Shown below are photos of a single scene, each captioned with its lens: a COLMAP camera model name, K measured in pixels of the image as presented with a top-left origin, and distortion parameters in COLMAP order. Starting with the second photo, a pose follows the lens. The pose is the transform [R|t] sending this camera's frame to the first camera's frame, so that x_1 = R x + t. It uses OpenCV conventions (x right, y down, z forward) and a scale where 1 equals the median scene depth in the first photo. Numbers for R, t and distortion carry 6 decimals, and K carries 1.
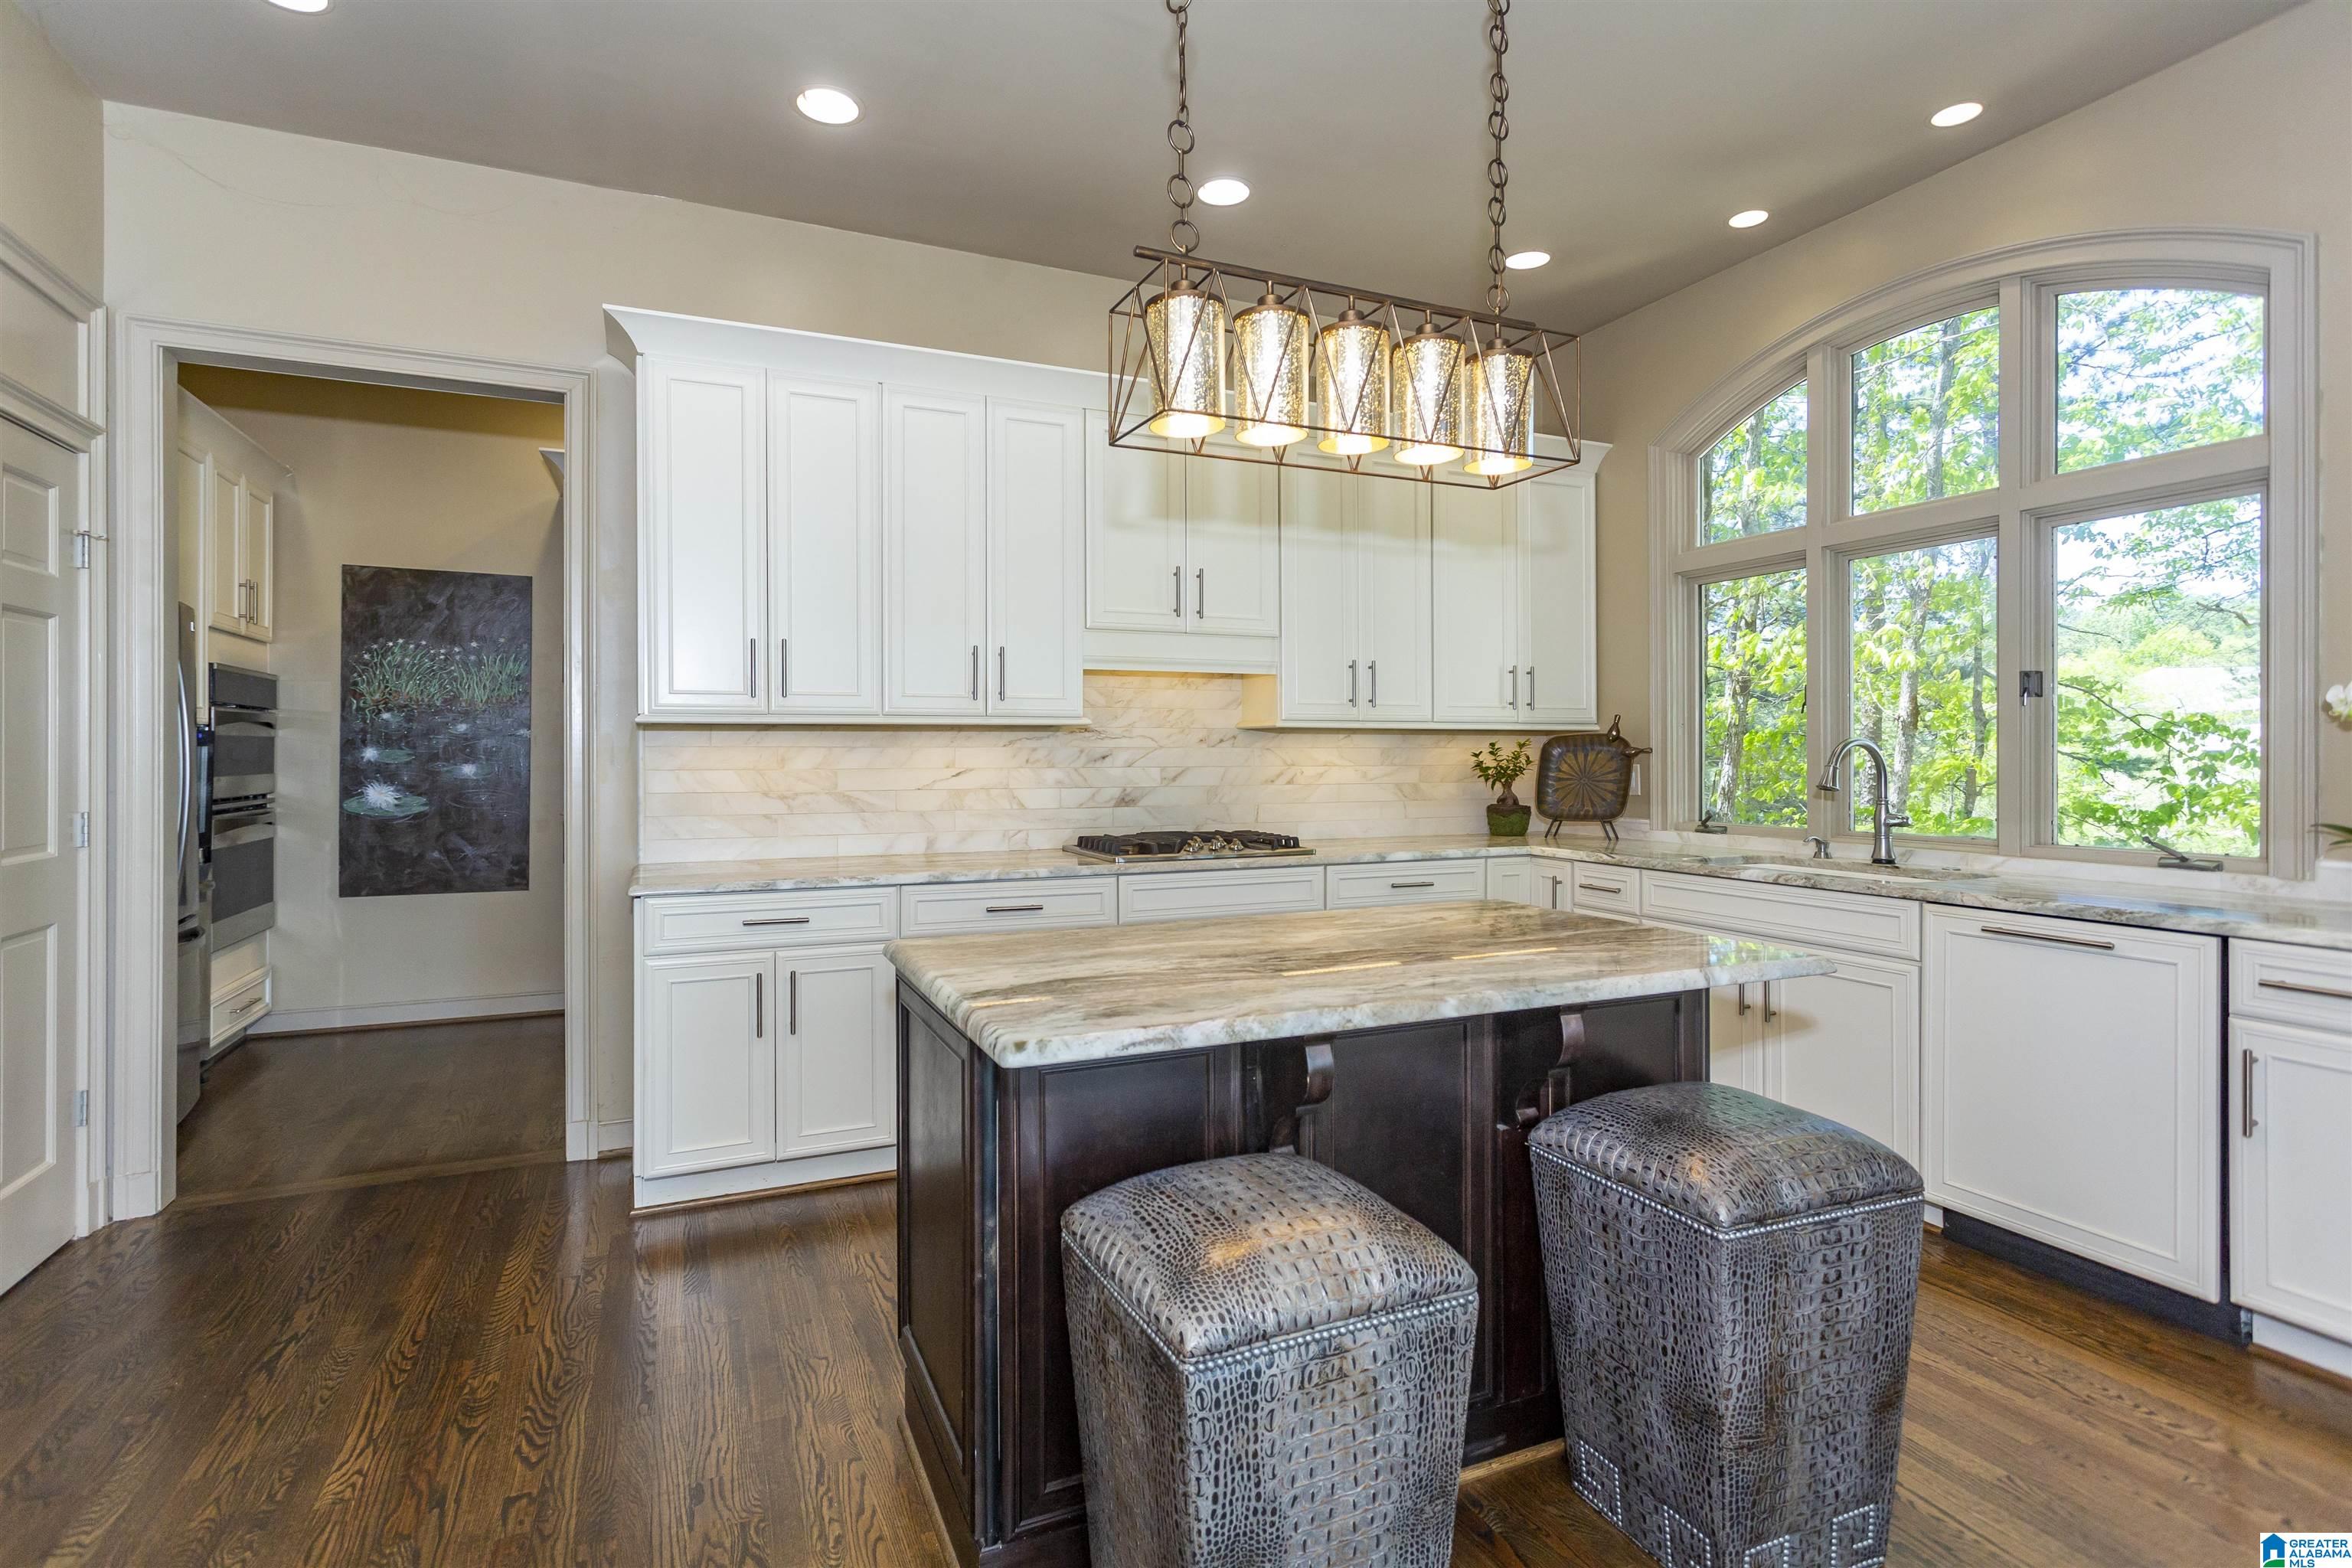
lens RADIAL K [[1127.0, 0, 1147.6], [0, 1127.0, 751.9], [0, 0, 1]] dist [0.010442, -0.000006]
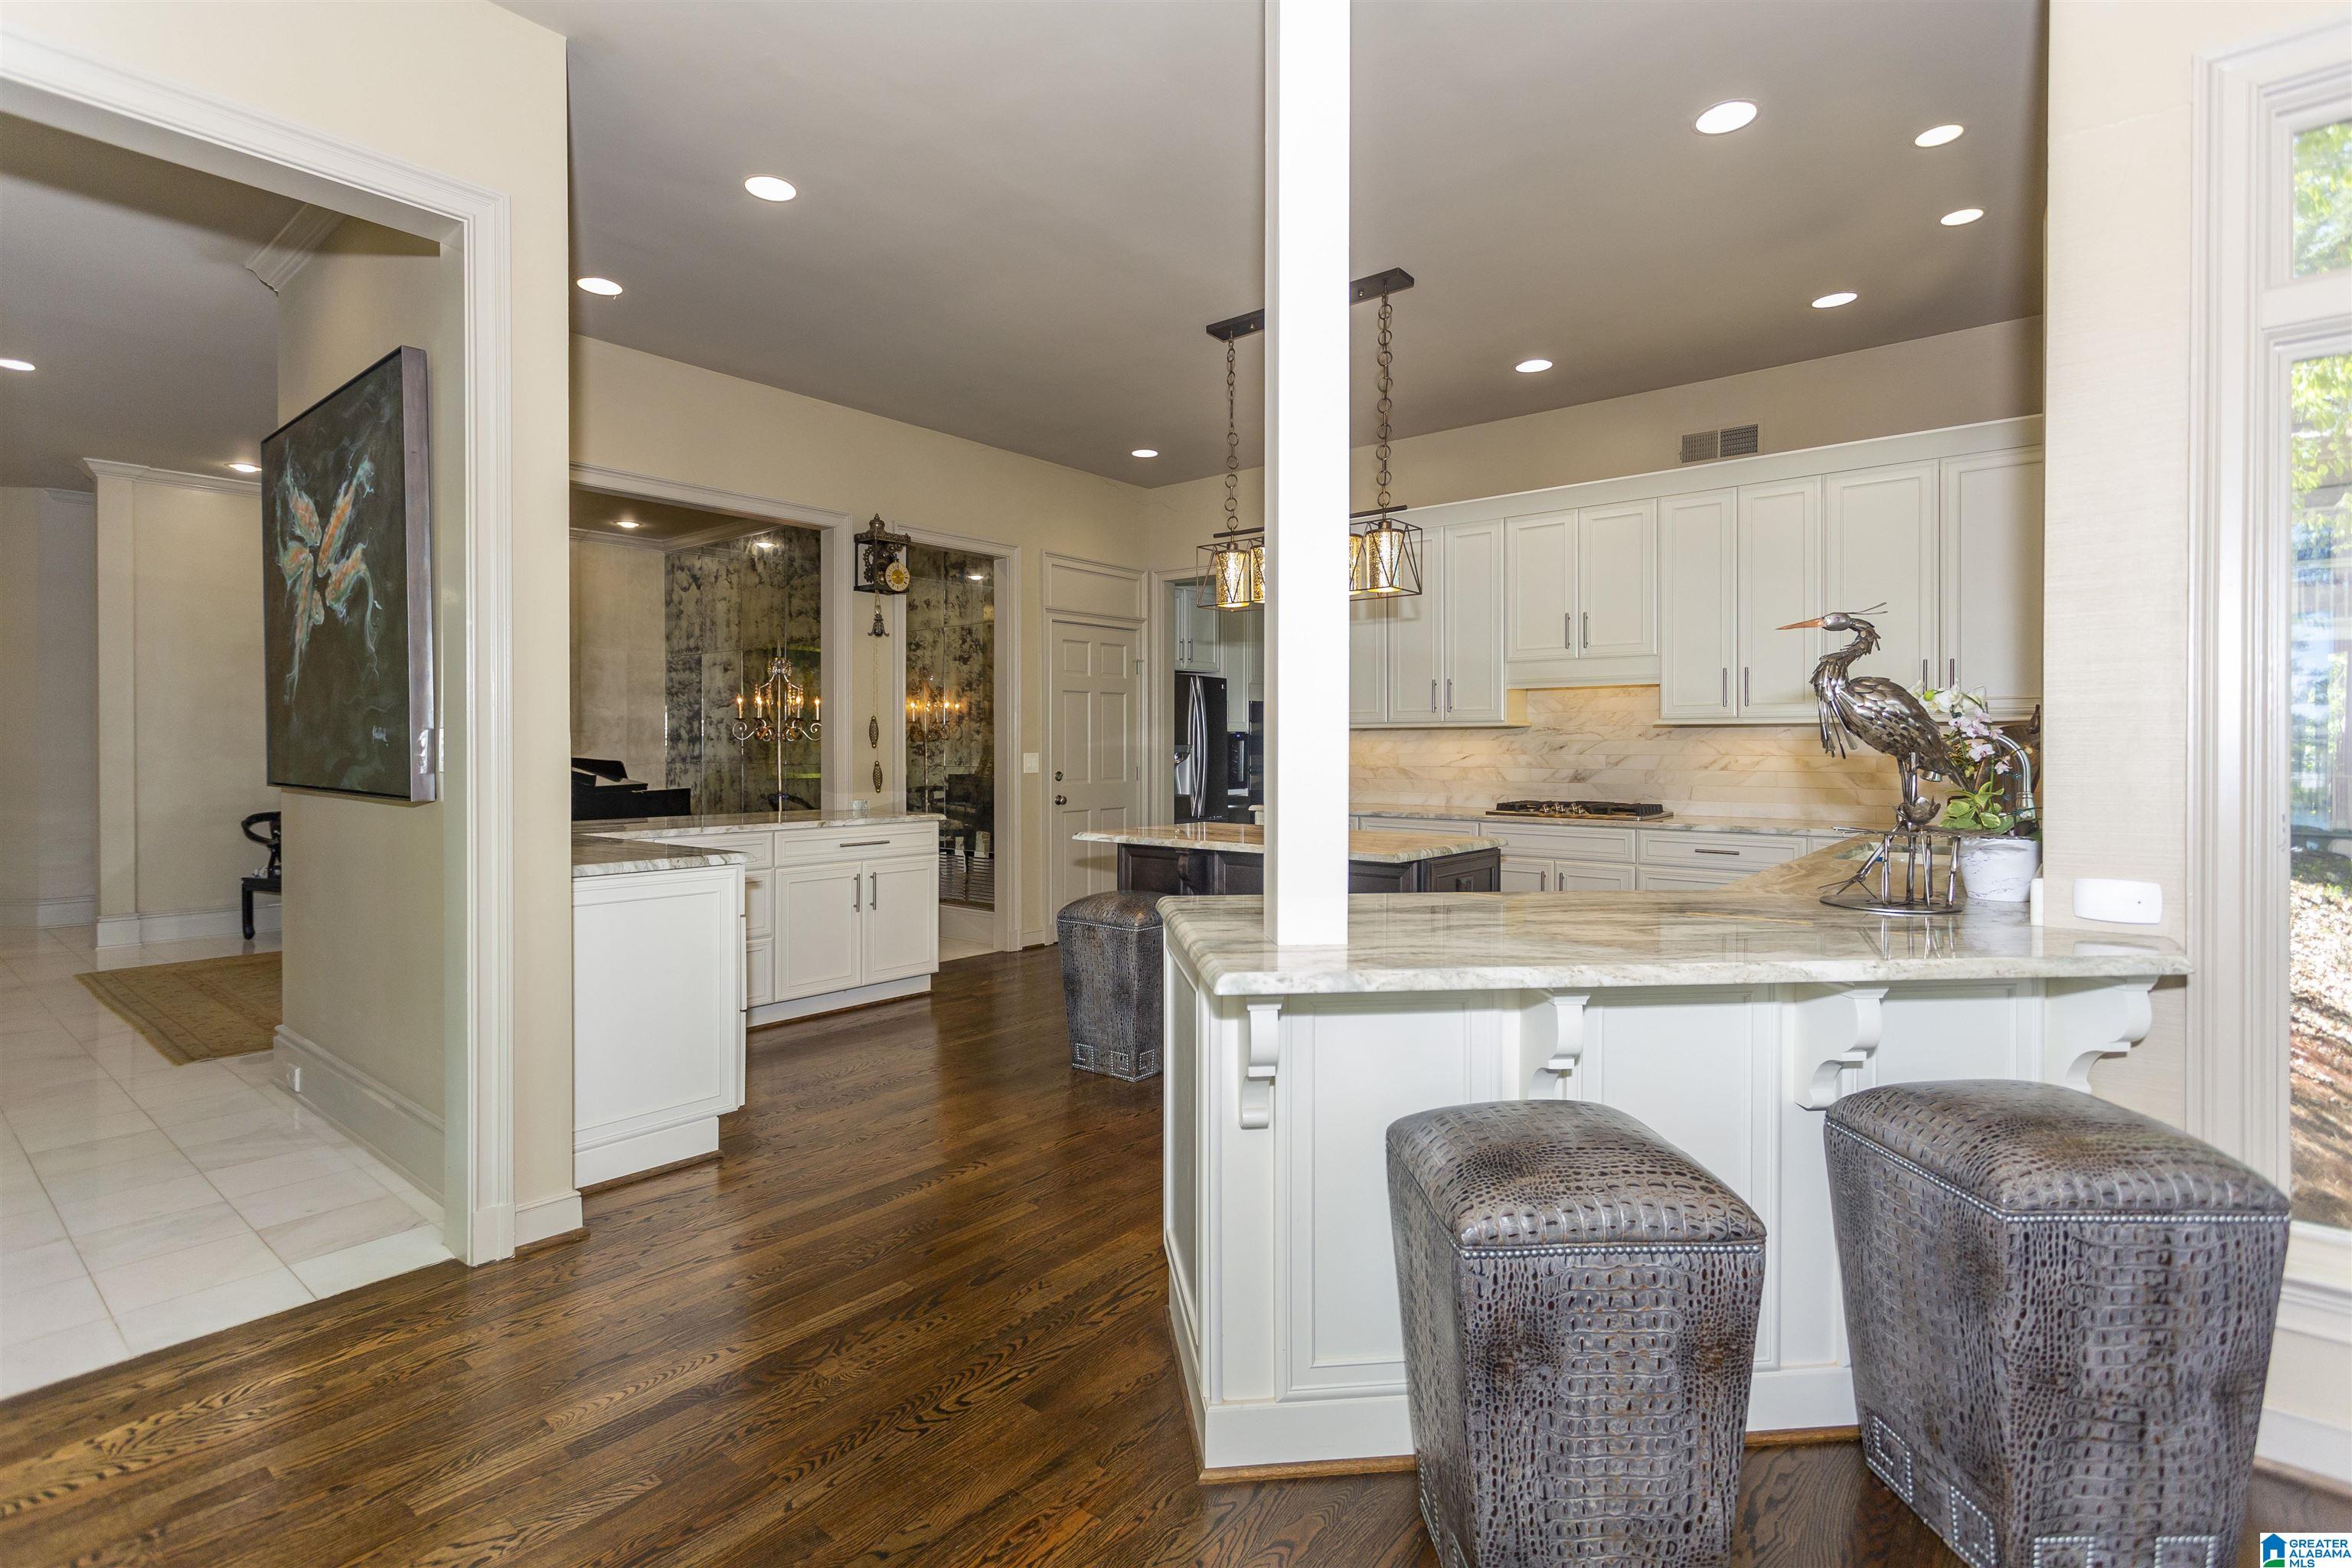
lens RADIAL K [[1127.0, 0, 1176.5], [0, 1127.0, 761.4], [0, 0, 1]] dist [0.010442, -0.000006]
pose [[0.453532, 0.013476, -0.891138, 1.233118], [-0.000856, 0.999892, 0.014685, 0.002555], [0.891239, -0.005898, 0.453495, -0.095155]]
